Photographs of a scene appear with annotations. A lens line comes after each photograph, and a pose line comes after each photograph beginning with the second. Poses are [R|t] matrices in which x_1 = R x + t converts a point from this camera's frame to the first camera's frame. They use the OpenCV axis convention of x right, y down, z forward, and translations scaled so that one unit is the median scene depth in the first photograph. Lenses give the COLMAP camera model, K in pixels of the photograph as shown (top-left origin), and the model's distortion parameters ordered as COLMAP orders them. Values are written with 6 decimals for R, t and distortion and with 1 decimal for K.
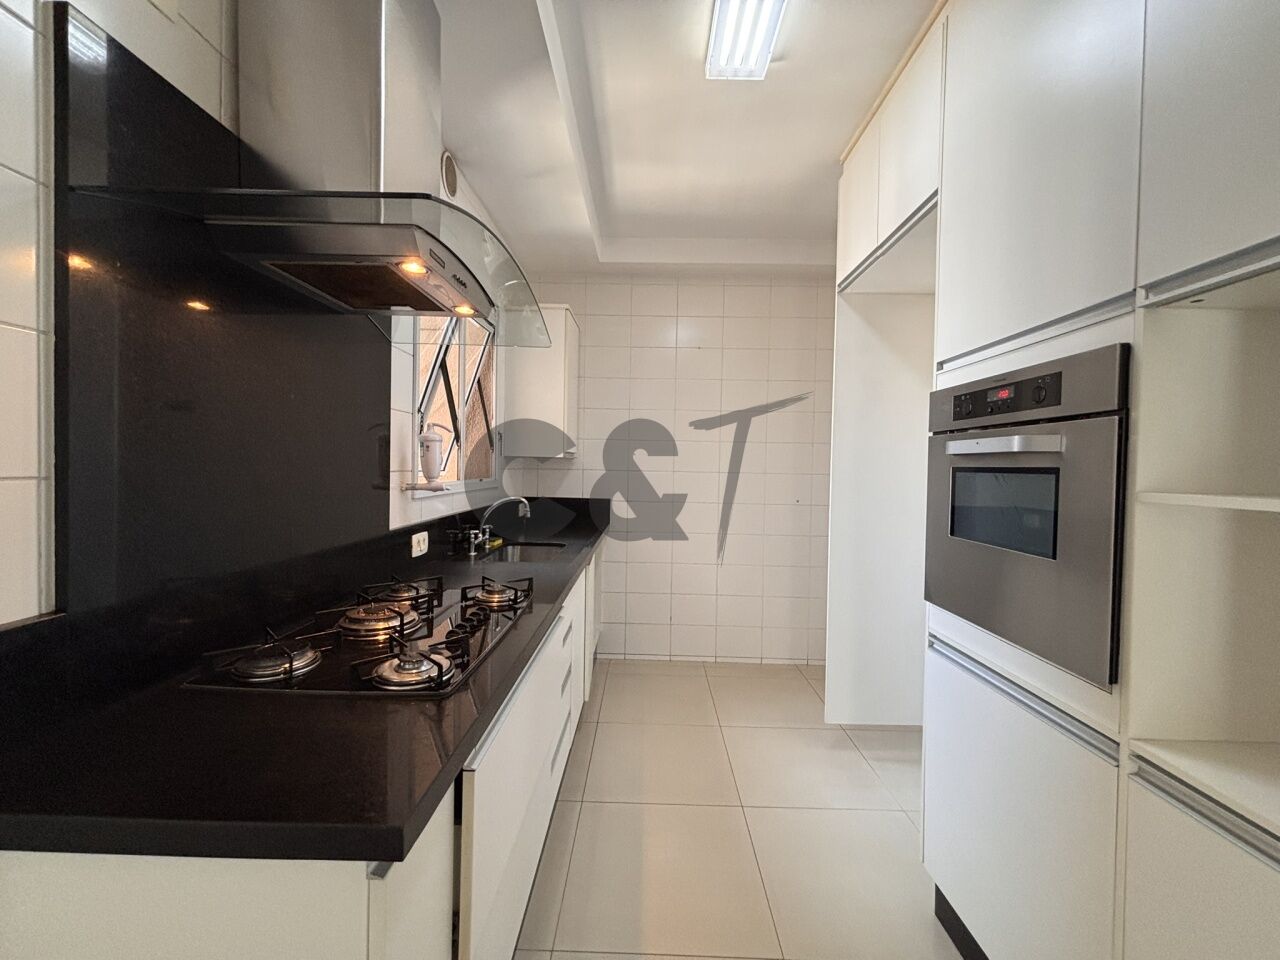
lens RADIAL K [[516.5, 0, 640.6], [0, 516.5, 476.1], [0, 0, 1]] dist [-0.002417, 0.001518]
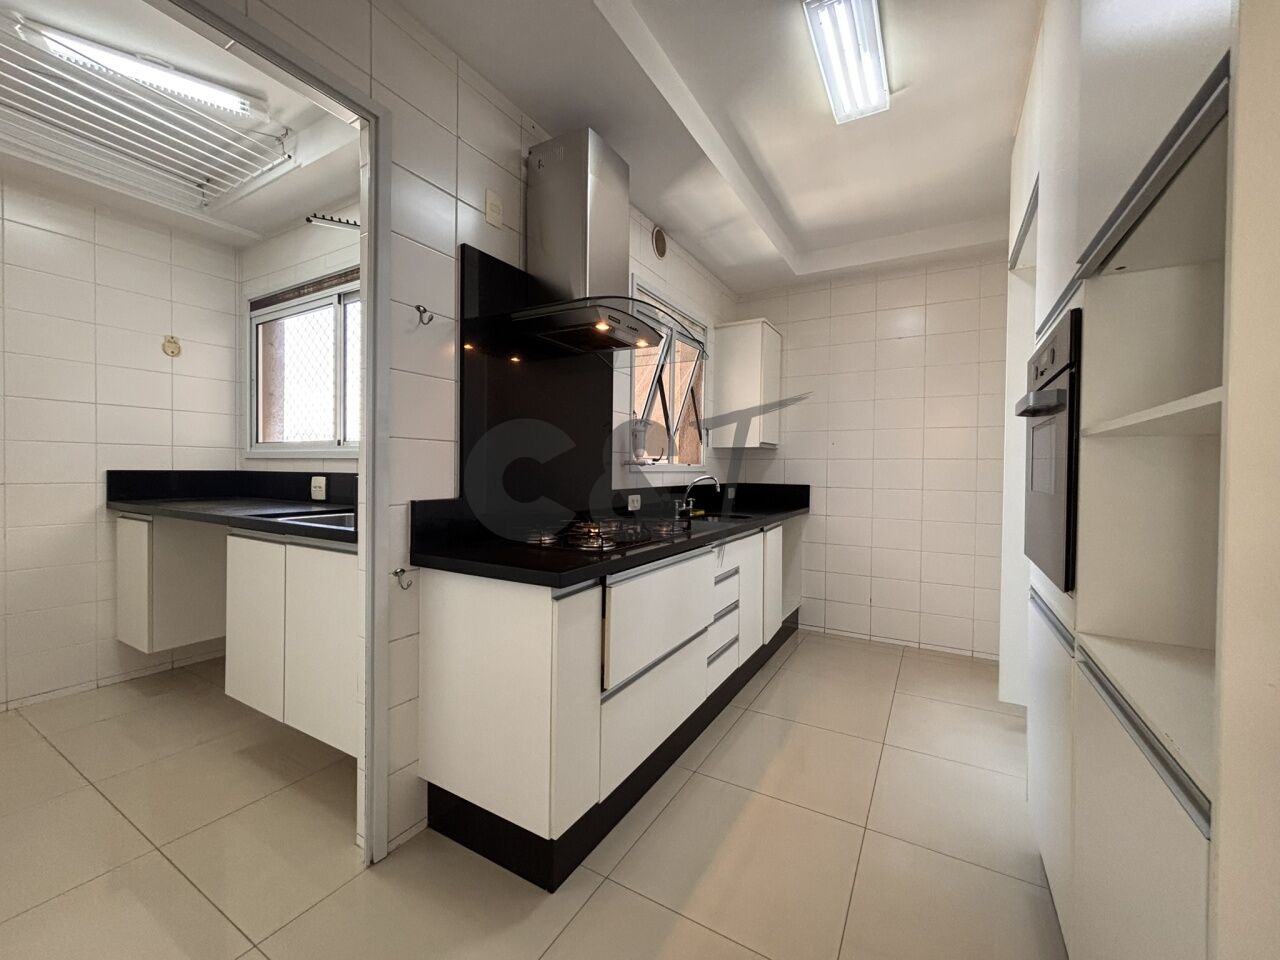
lens RADIAL K [[516.5, 0, 639.0], [0, 516.5, 476.5], [0, 0, 1]] dist [-0.002417, 0.001518]
pose [[0.869772, -0.003067, -0.493445, 0.280271], [-0.003619, 0.999914, -0.012594, 0.068126], [0.493441, 0.012739, 0.869686, -0.243215]]
